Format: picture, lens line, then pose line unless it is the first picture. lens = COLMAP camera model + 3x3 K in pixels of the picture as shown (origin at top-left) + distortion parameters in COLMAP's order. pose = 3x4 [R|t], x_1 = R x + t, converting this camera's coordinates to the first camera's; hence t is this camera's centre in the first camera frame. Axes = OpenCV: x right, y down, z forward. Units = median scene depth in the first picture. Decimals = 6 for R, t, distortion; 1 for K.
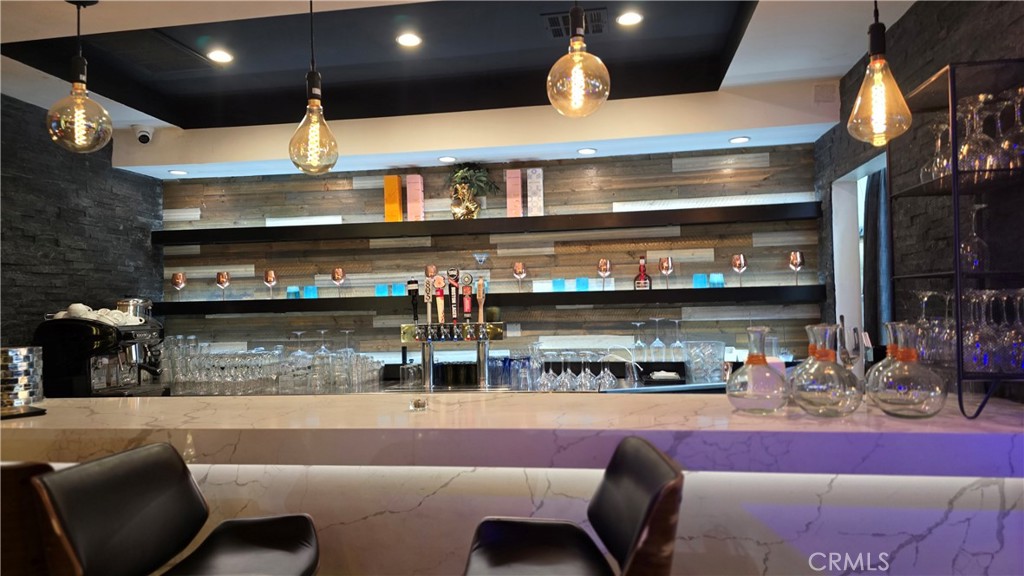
lens RADIAL K [[699.4, 0, 508.8], [0, 699.4, 291.2], [0, 0, 1]] dist [0.046585, -0.013325]
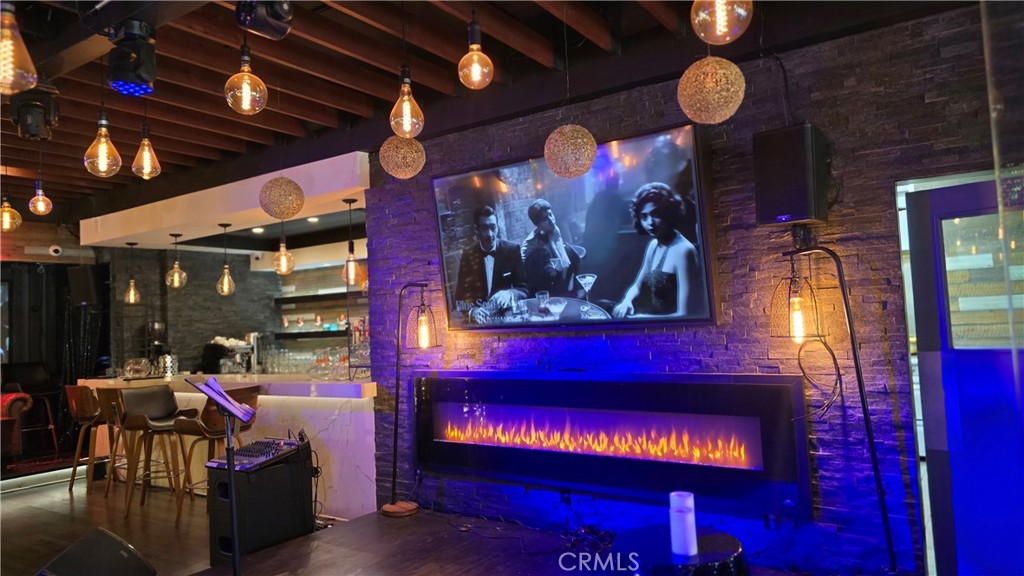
lens RADIAL K [[699.4, 0, 515.0], [0, 699.4, 280.7], [0, 0, 1]] dist [0.046585, -0.013325]
pose [[0.898252, -0.042167, -0.437454, 1.020704], [0.030293, 0.998960, -0.034088, -0.045561], [0.438436, 0.017368, 0.898594, -0.526318]]
